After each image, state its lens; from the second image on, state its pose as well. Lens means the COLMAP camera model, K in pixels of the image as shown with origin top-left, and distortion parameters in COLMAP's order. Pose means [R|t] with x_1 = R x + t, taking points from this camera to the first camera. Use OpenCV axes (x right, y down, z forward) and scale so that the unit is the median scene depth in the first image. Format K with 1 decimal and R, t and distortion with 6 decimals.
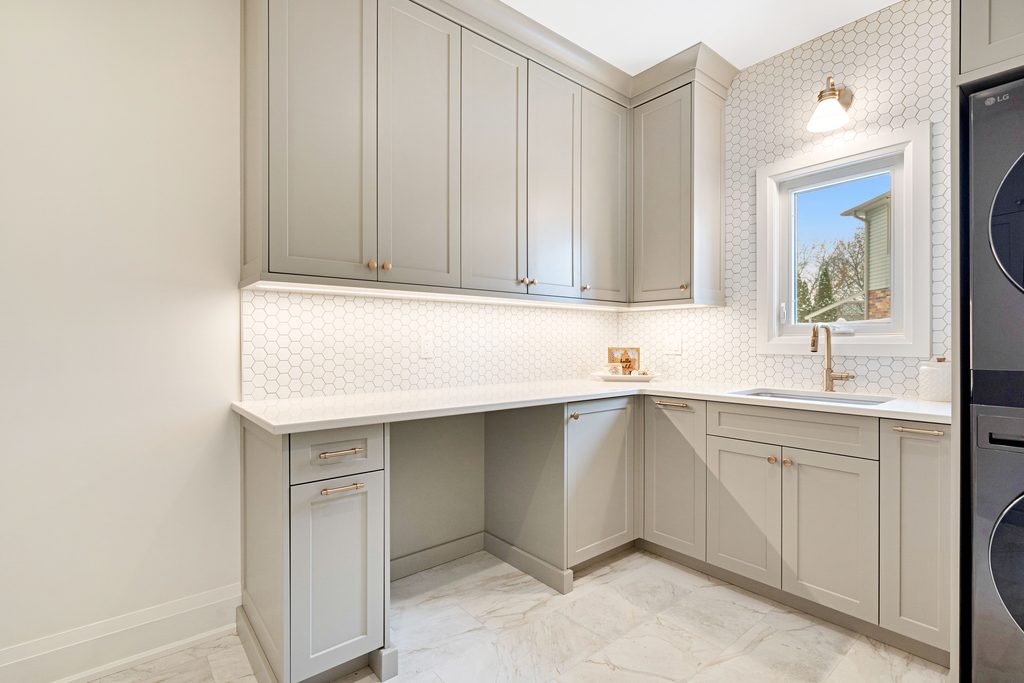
lens RADIAL K [[490.0, 0, 512.0], [0, 490.0, 341.5], [0, 0, 1]] dist [-0.006588, 0.000770]
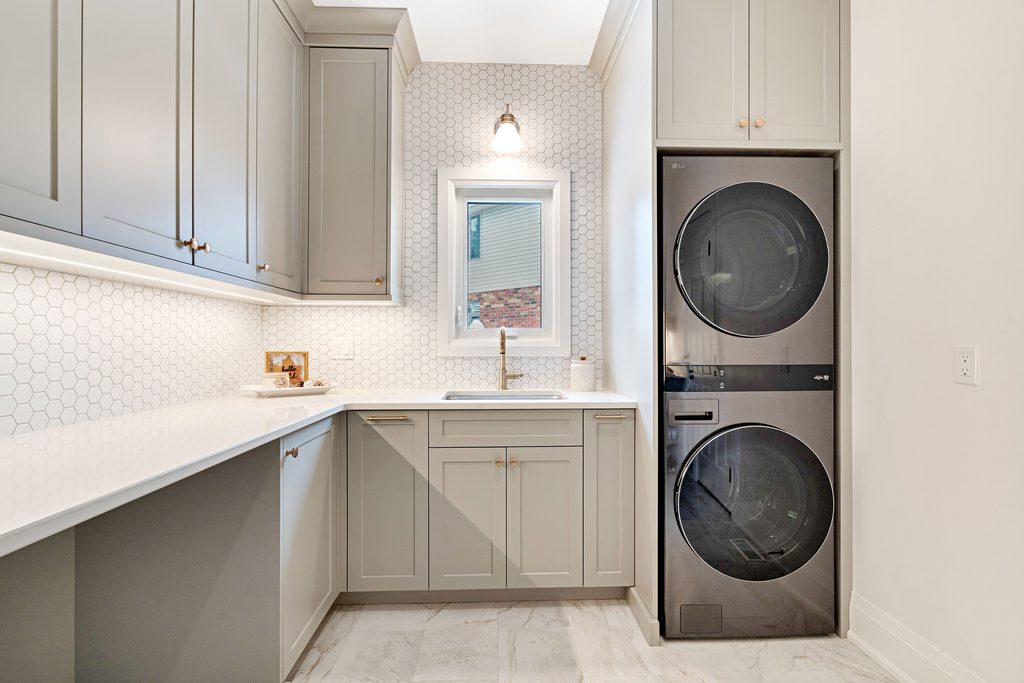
lens RADIAL K [[490.0, 0, 512.0], [0, 490.0, 341.5], [0, 0, 1]] dist [-0.006588, 0.000770]
pose [[0.599594, 0.005163, 0.800288, -0.210455], [-0.001262, 0.999984, -0.005506, 0.000335], [-0.800304, 0.002292, 0.599591, 0.310339]]
